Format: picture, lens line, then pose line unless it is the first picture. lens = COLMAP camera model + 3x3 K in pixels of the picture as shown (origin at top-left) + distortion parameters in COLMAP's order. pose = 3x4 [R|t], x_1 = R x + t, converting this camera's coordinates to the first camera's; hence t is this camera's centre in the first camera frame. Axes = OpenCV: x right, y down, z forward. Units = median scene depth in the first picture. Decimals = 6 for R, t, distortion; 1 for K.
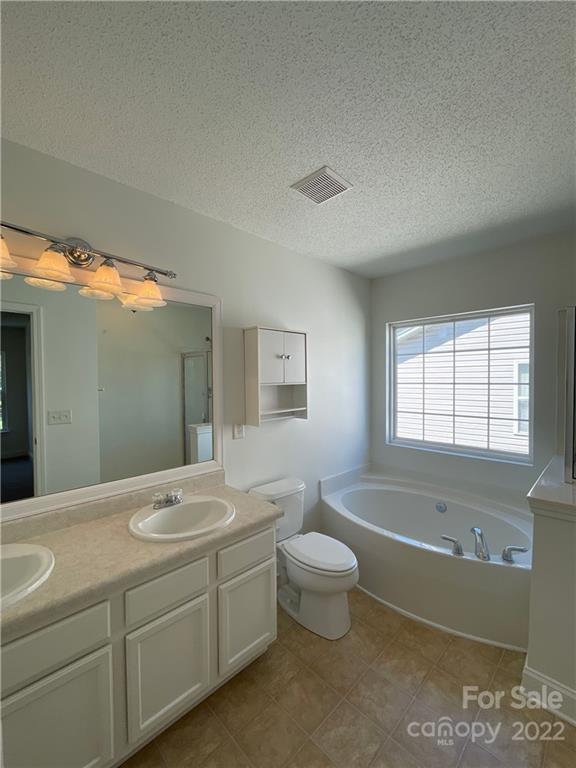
lens RADIAL K [[313.0, 0, 276.0], [0, 313.0, 384.0], [0, 0, 1]] dist [0.002799, 0.000042]
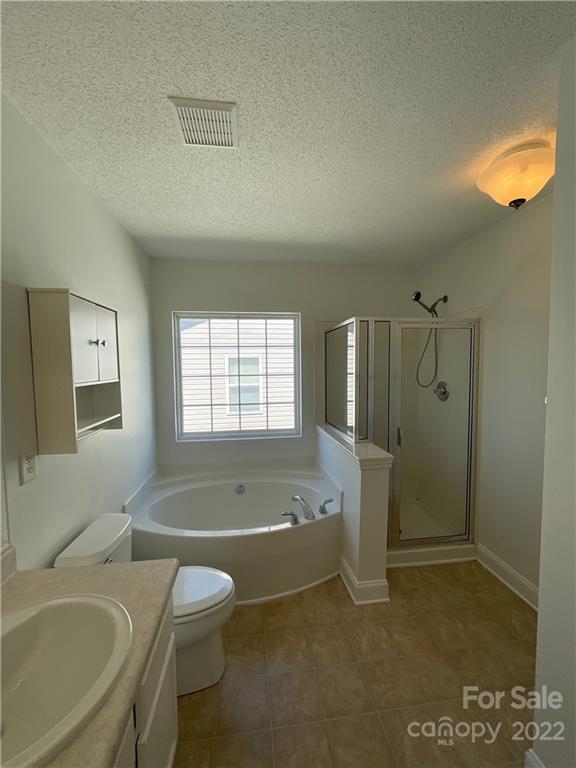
lens RADIAL K [[313.0, 0, 286.6], [0, 313.0, 384.5], [0, 0, 1]] dist [0.002799, 0.000042]
pose [[0.603684, -0.047863, 0.795786, -0.252353], [0.025011, 0.998842, 0.041102, -0.012841], [-0.796831, -0.004909, 0.604182, 0.250048]]
